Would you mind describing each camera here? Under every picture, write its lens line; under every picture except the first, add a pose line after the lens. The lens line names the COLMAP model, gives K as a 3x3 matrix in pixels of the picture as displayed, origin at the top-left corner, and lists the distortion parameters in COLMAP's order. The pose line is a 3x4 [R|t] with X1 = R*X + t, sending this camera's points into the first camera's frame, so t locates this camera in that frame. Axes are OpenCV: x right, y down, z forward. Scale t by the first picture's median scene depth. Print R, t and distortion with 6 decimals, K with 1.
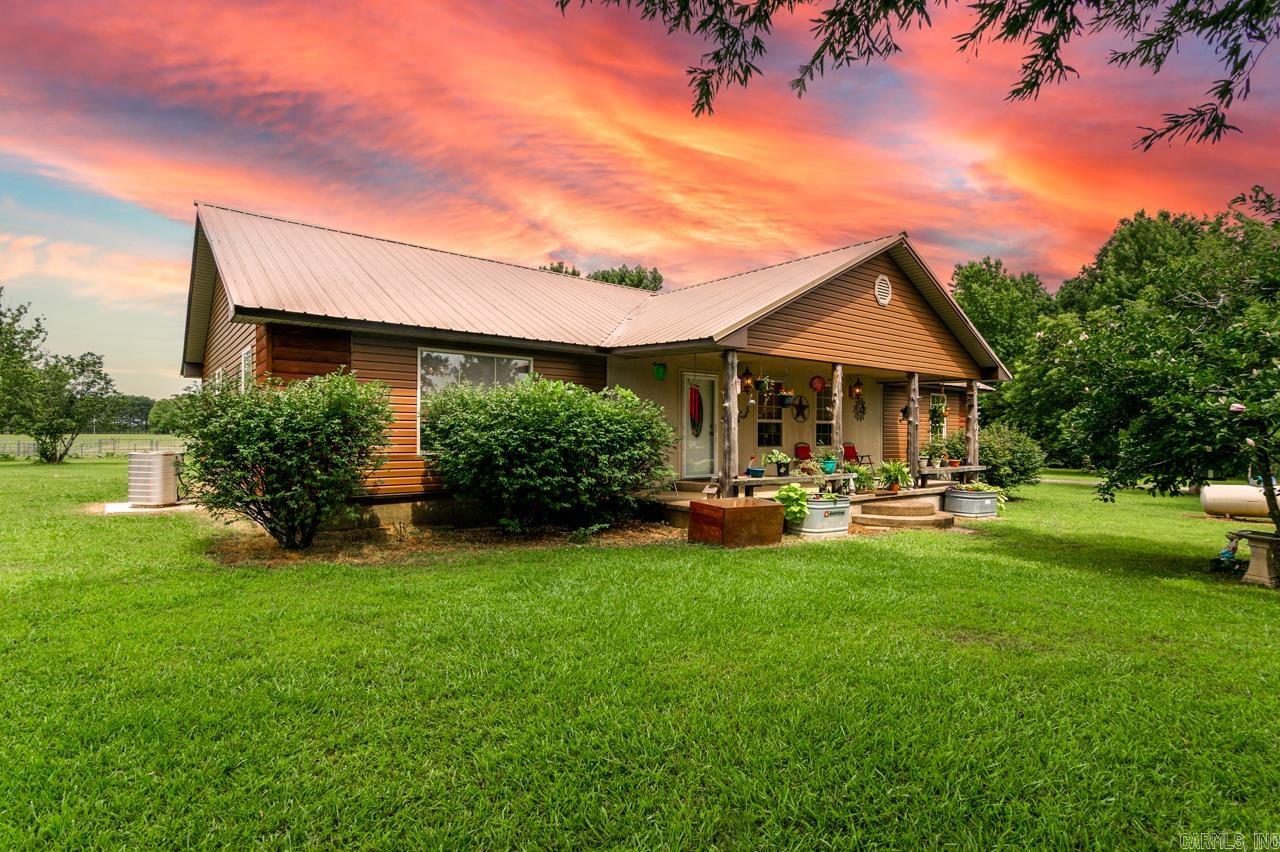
lens RADIAL K [[616.1, 0, 640.0], [0, 616.1, 426.0], [0, 0, 1]] dist [0.001487, -0.000166]
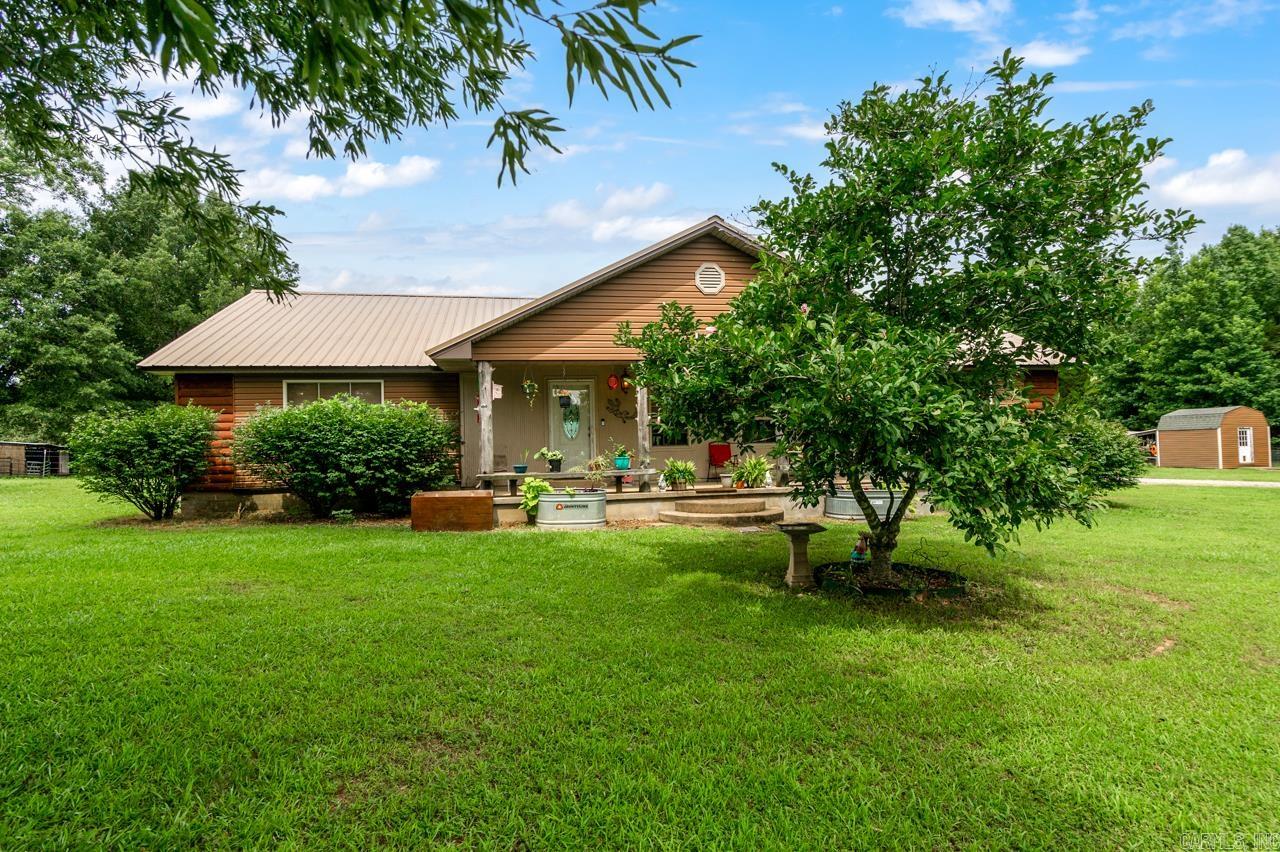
lens RADIAL K [[616.1, 0, 640.0], [0, 616.1, 426.0], [0, 0, 1]] dist [0.001487, -0.000166]
pose [[0.902842, -0.042556, -0.427861, 0.875333], [0.037421, 0.999091, -0.020408, 0.031240], [0.428340, 0.002414, 0.903614, 0.107315]]
